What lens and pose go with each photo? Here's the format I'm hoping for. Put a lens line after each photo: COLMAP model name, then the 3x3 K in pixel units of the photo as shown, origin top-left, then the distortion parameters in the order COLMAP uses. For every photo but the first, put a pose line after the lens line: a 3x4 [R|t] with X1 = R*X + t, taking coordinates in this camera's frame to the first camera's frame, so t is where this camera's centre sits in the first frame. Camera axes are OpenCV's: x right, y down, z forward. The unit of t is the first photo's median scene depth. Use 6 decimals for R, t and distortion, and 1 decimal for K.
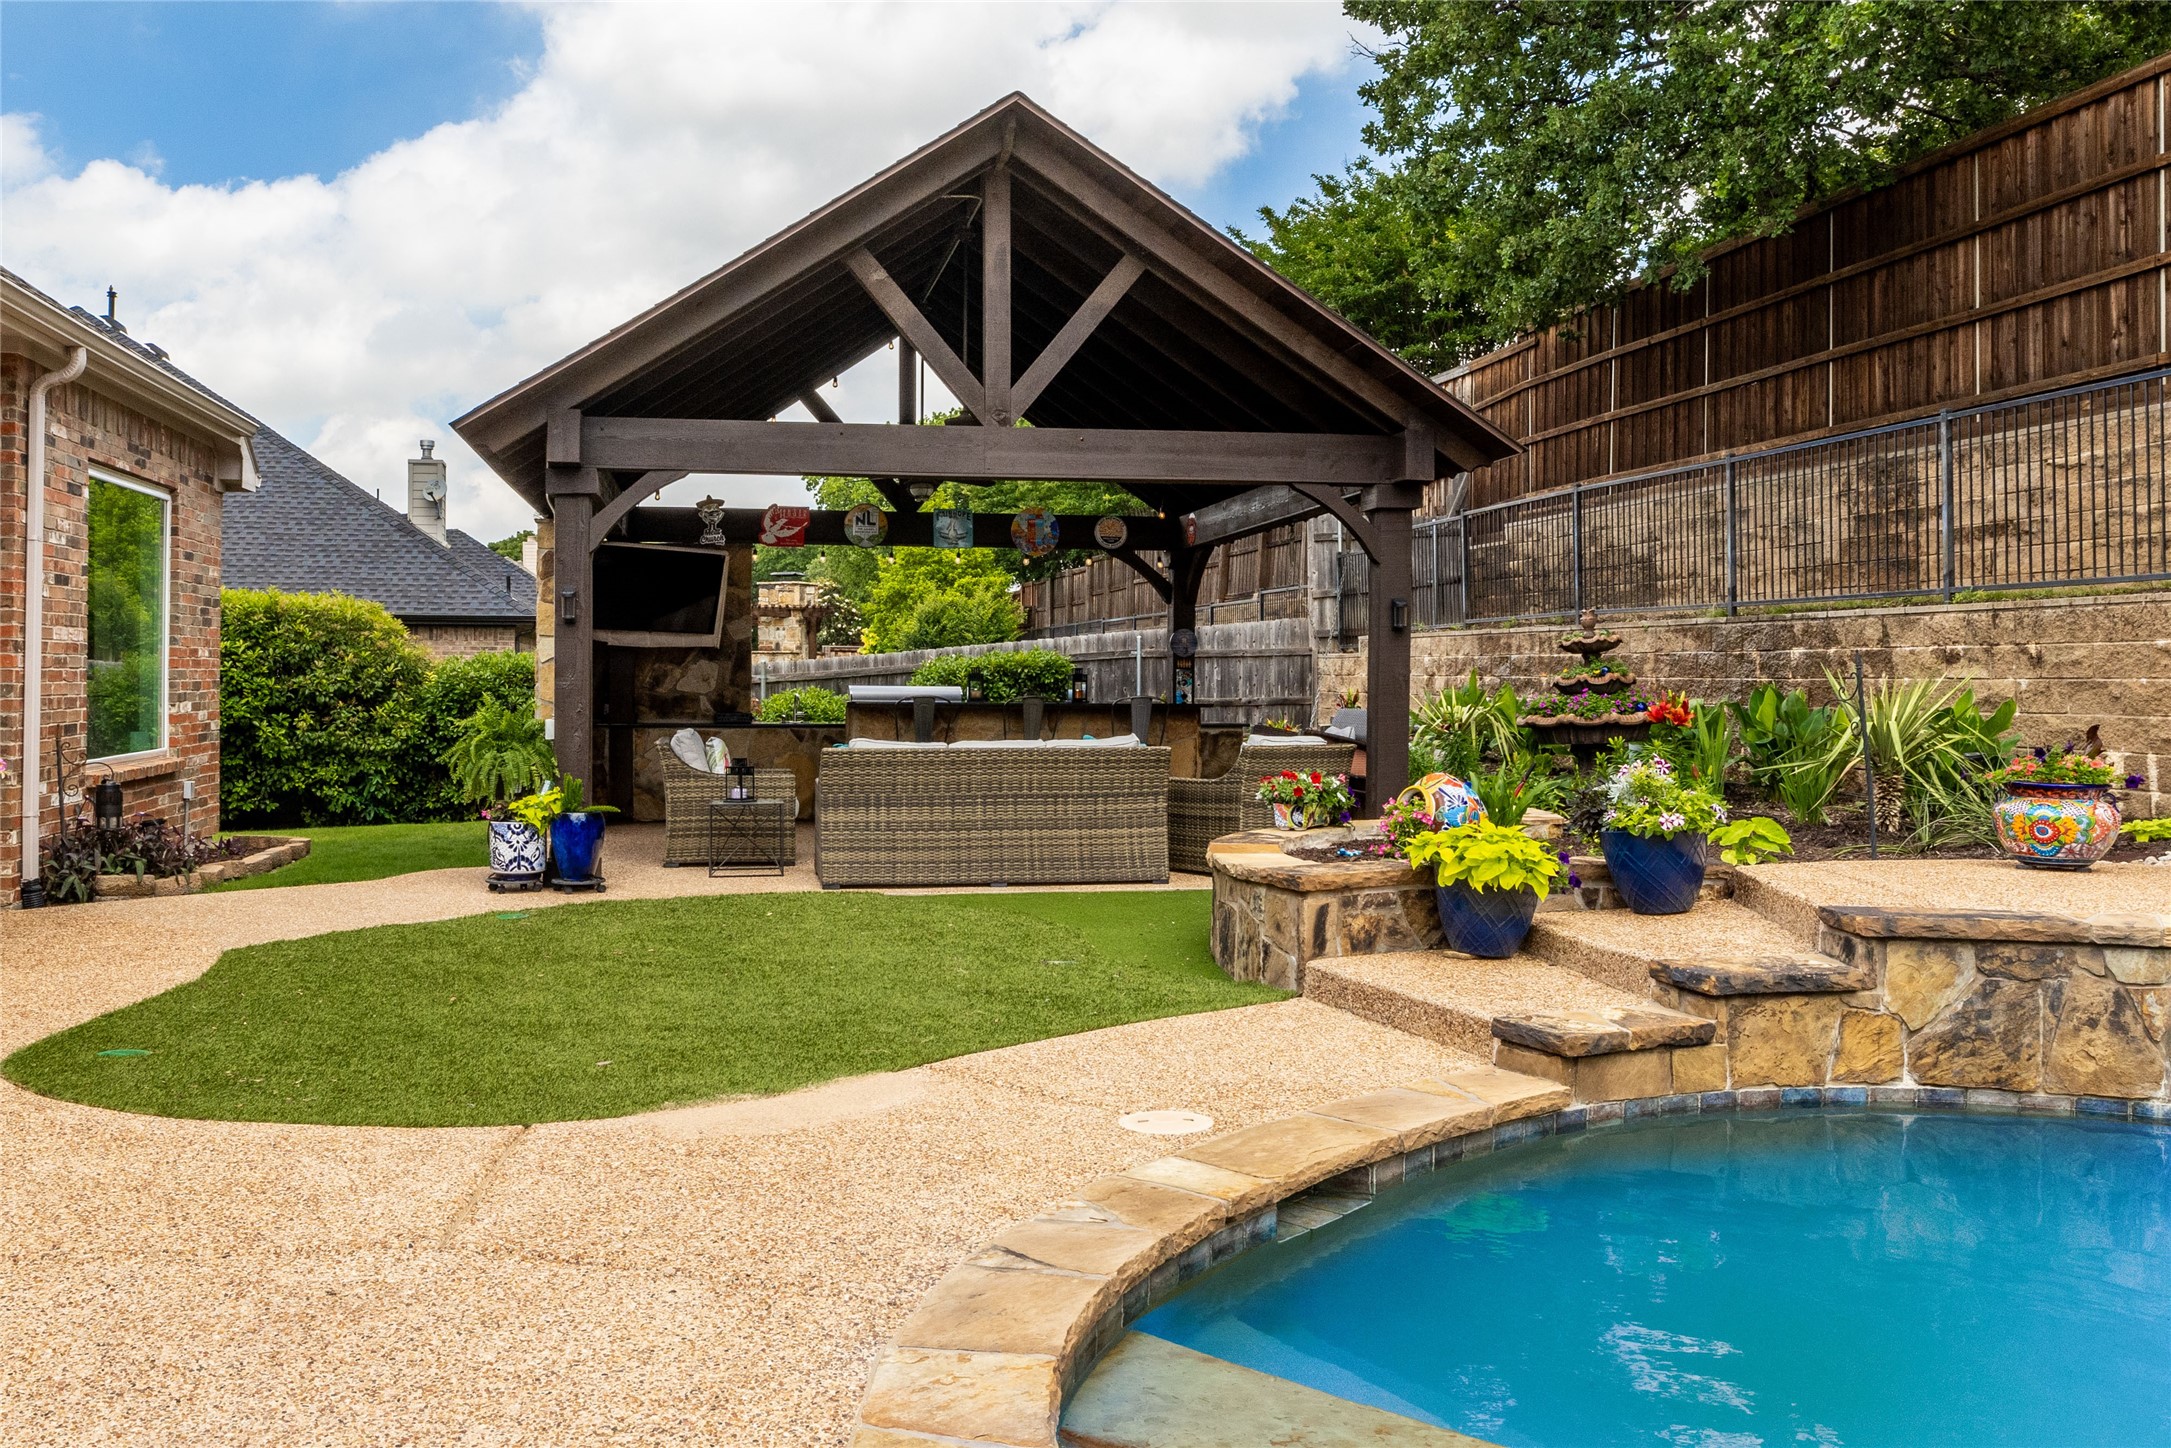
lens RADIAL K [[1753.1, 0, 984.2], [0, 1753.1, 674.1], [0, 0, 1]] dist [-0.001662, 0.005663]
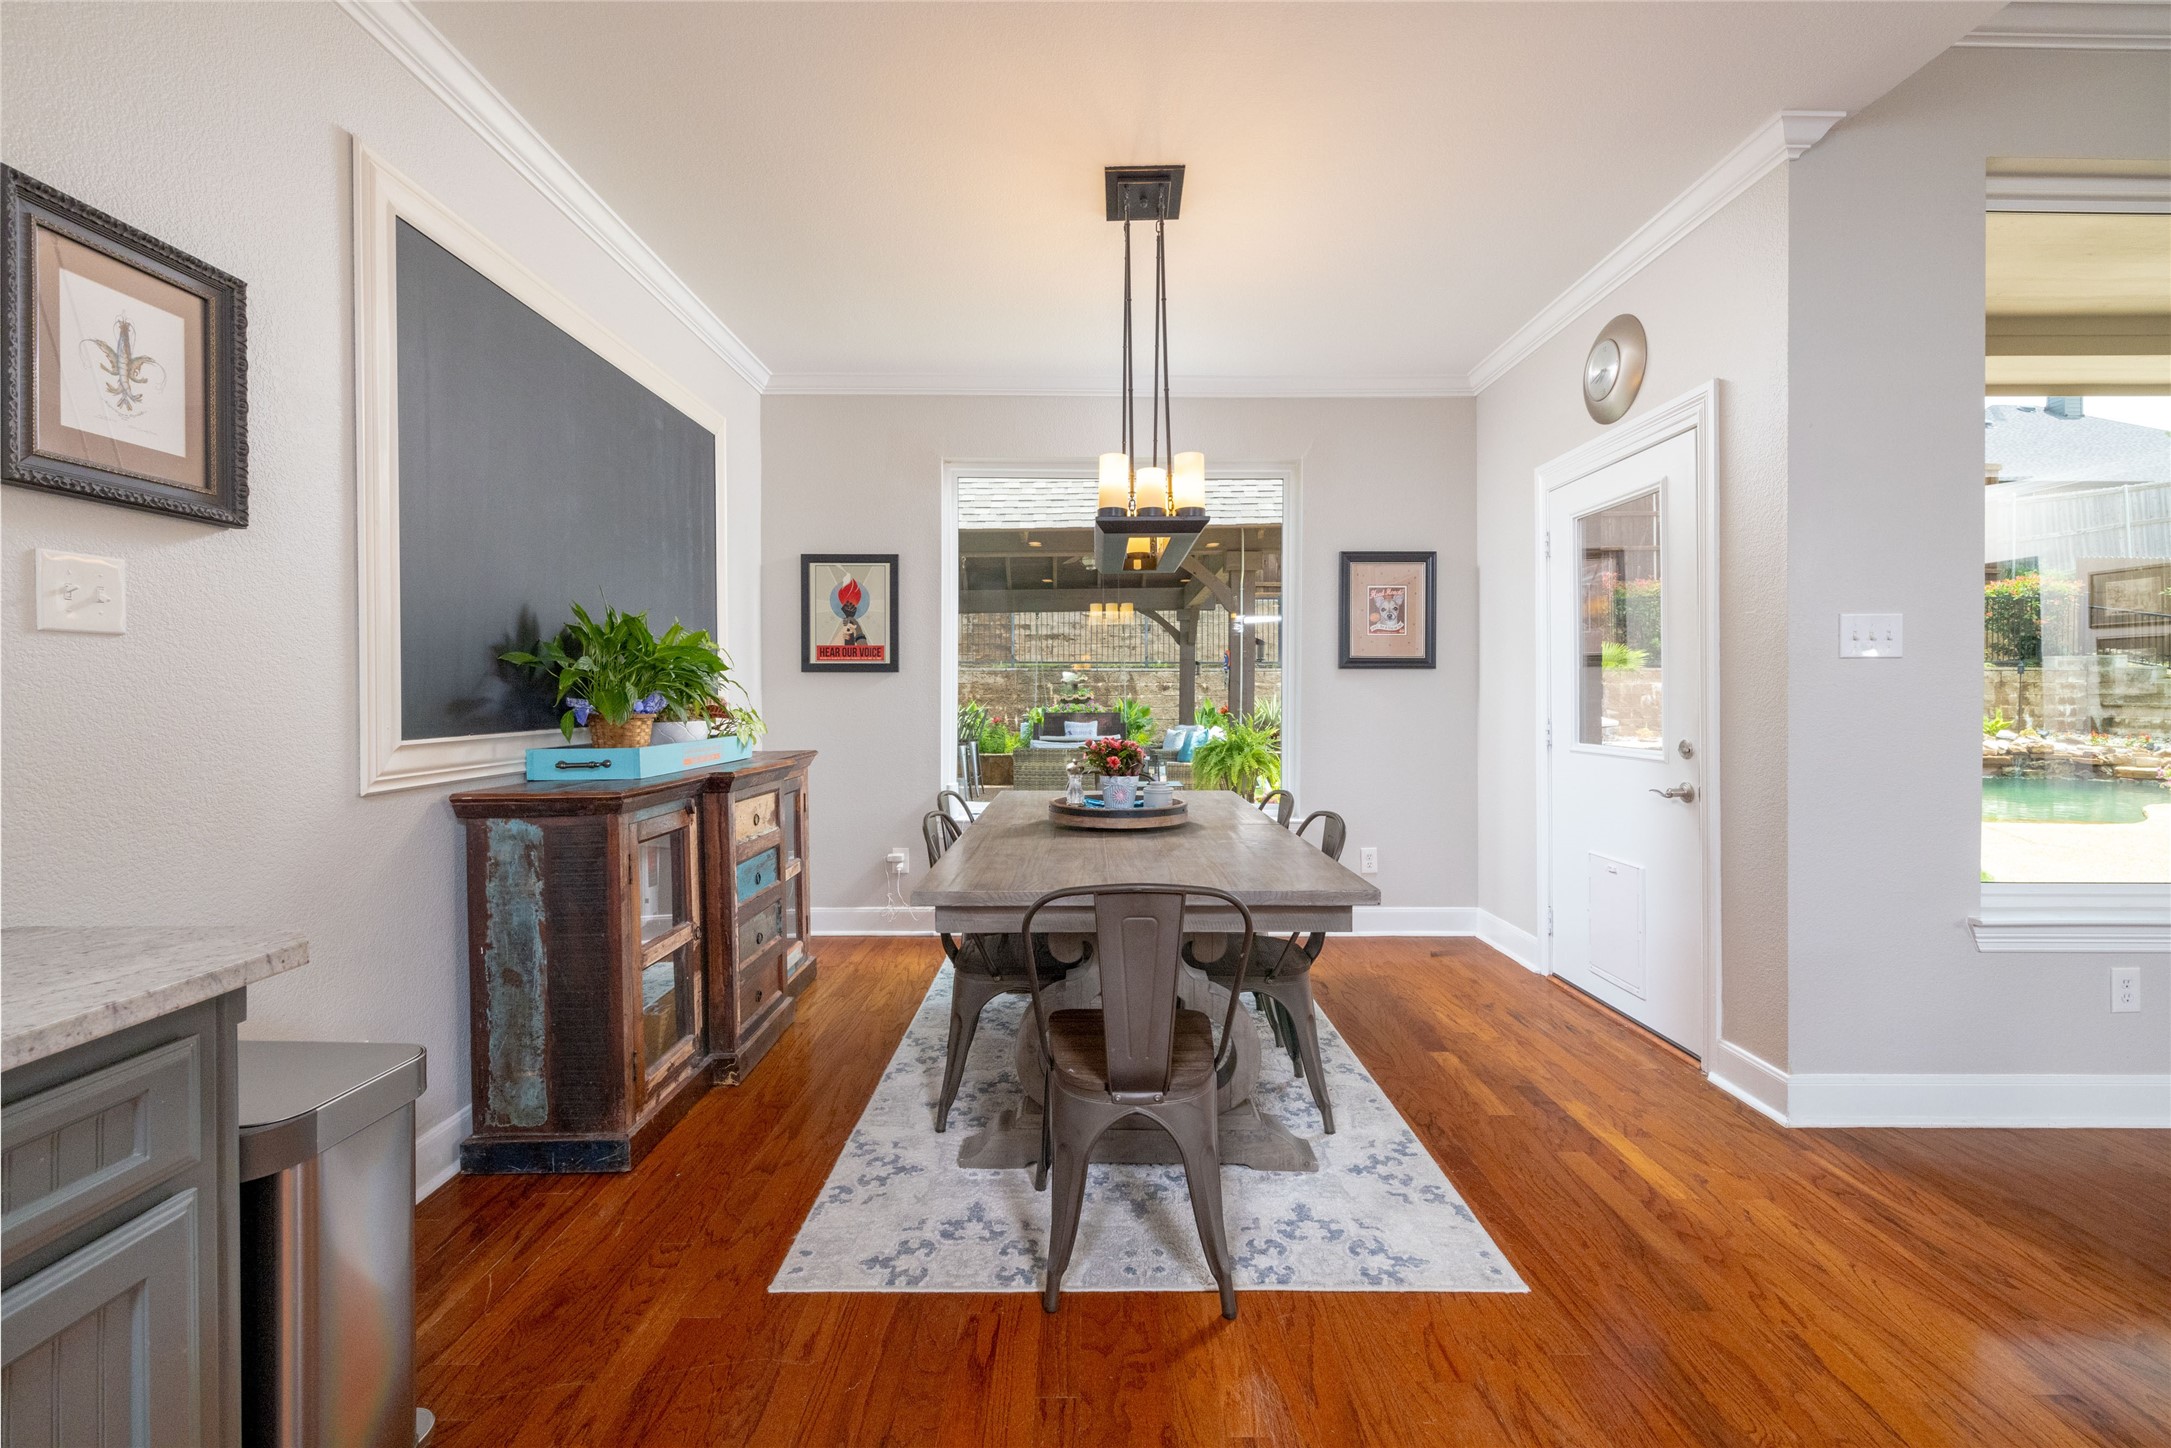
lens RADIAL K [[911.0, 0, 1087.1], [0, 911.0, 693.6], [0, 0, 1]] dist [-0.000659, 0.000732]
pose [[0.160027, -0.002190, 0.987110, -0.766135], [-0.001445, 0.999996, 0.002453, -0.003296], [-0.987112, -0.001819, 0.160023, 0.787305]]
